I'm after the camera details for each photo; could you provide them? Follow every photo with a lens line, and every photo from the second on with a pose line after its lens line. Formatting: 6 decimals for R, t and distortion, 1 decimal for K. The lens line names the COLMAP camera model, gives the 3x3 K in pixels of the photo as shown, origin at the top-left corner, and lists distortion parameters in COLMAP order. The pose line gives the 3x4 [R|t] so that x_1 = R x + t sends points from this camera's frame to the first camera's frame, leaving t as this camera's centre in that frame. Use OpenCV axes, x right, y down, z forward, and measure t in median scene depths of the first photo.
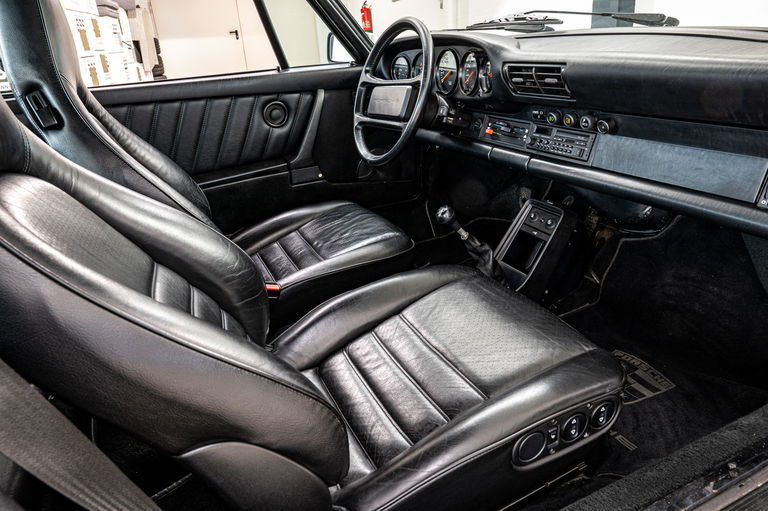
lens RADIAL K [[506.8, 0, 382.6], [0, 506.8, 255.4], [0, 0, 1]] dist [-0.013984, 0.008241]
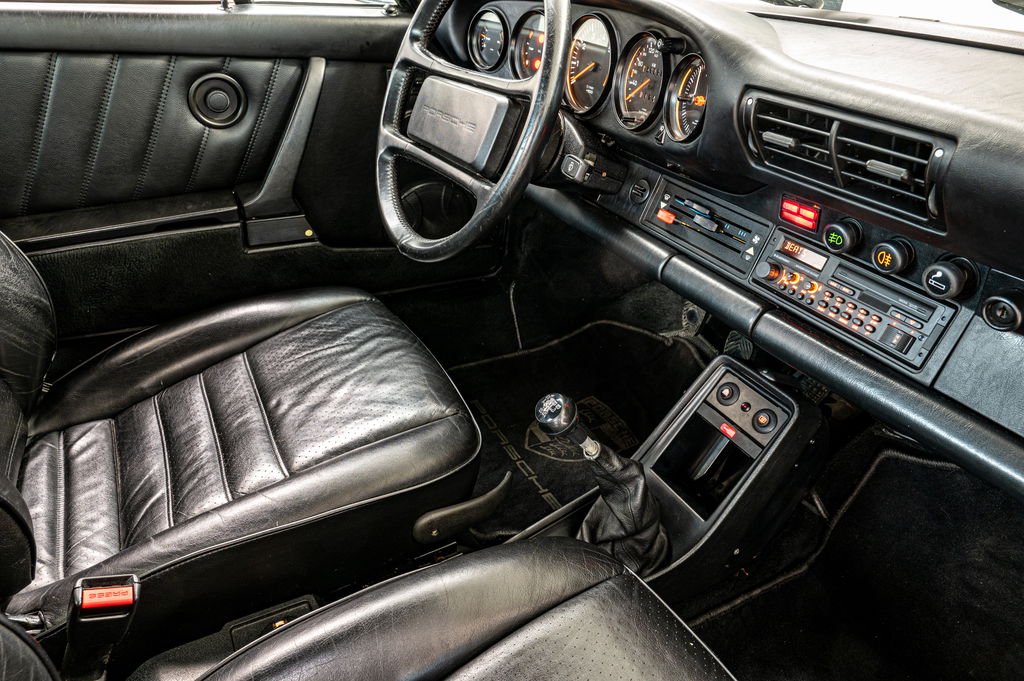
lens RADIAL K [[675.8, 0, 511.0], [0, 675.8, 339.2], [0, 0, 1]] dist [-0.013984, 0.008241]
pose [[0.990235, 0.083627, 0.111536, 0.012203], [-0.095854, 0.989389, 0.109187, -0.189114], [-0.101222, -0.118812, 0.987744, 0.397514]]
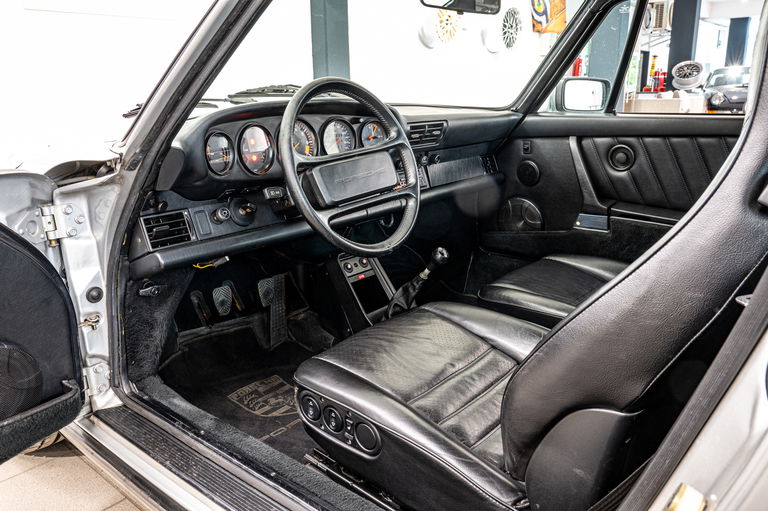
lens RADIAL K [[574.5, 0, 389.9], [0, 574.5, 250.4], [0, 0, 1]] dist [-0.027025, 0.016941]
pose [[-0.430195, -0.164211, 0.887675, -0.846499], [0.399229, 0.847324, 0.350225, -0.520086], [-0.809660, 0.505051, -0.298957, 1.336162]]
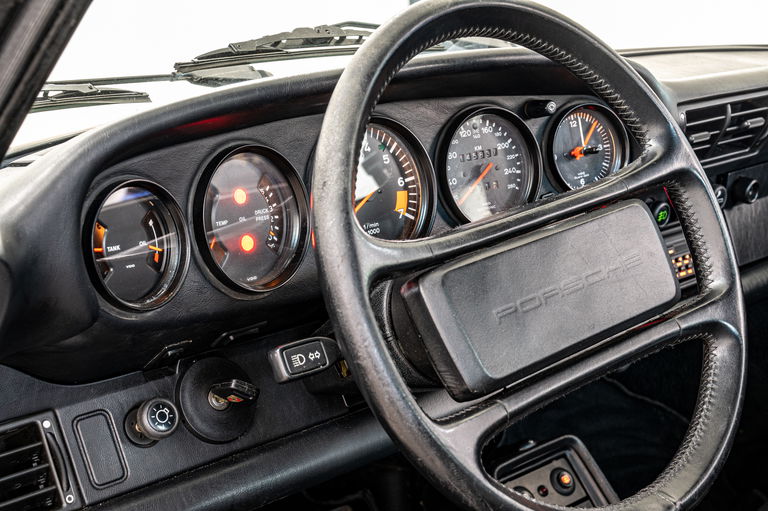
lens RADIAL K [[1143.4, 0, 377.5], [0, 1143.4, 249.5], [0, 0, 1]] dist [-0.029122, 0.000000]
pose [[-0.278484, -0.079041, 0.957183, -0.521862], [0.479300, 0.852201, 0.209820, -0.503521], [-0.832297, 0.517209, -0.199440, 1.227476]]
